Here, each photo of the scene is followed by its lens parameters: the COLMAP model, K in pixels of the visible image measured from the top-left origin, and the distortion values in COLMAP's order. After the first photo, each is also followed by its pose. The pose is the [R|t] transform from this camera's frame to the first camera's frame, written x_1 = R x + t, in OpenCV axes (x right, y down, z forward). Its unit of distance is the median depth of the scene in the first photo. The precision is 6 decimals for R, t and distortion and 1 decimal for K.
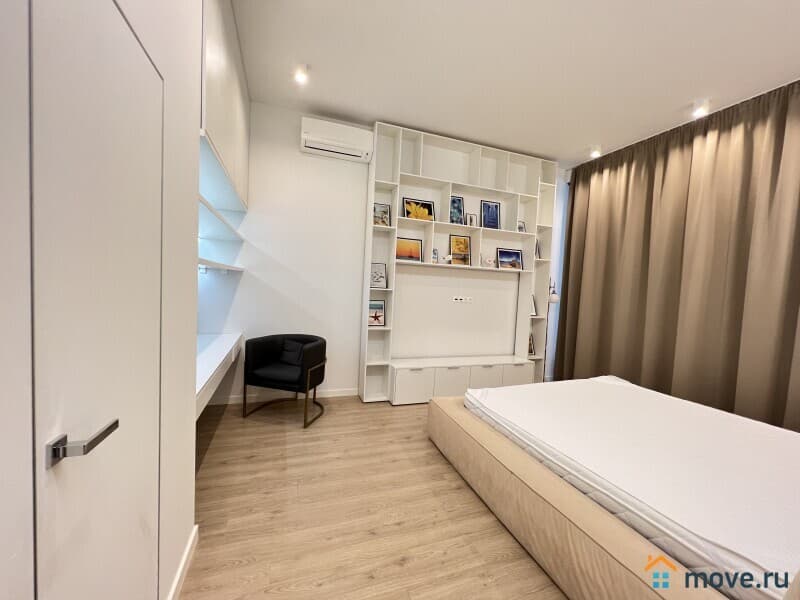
lens RADIAL K [[320.1, 0, 400.0], [0, 320.1, 300.0], [0, 0, 1]] dist [-0.002319, 0.000028]
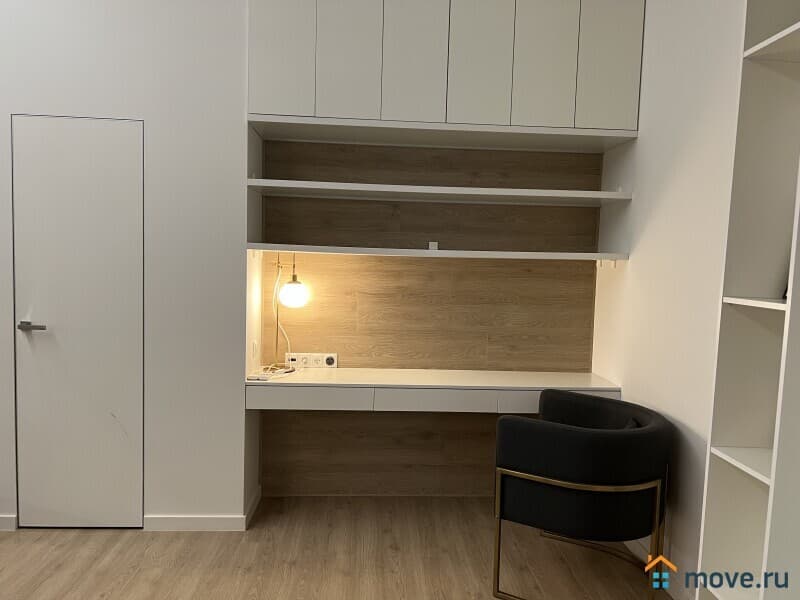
lens RADIAL K [[599.1, 0, 400.0], [0, 599.1, 300.0], [0, 0, 1]] dist [0.052647, -0.069902]
pose [[-0.290219, 0.006813, -0.956936, 0.411609], [-0.084141, 0.995920, 0.032609, -0.024017], [0.953254, 0.089981, -0.288461, 0.798023]]
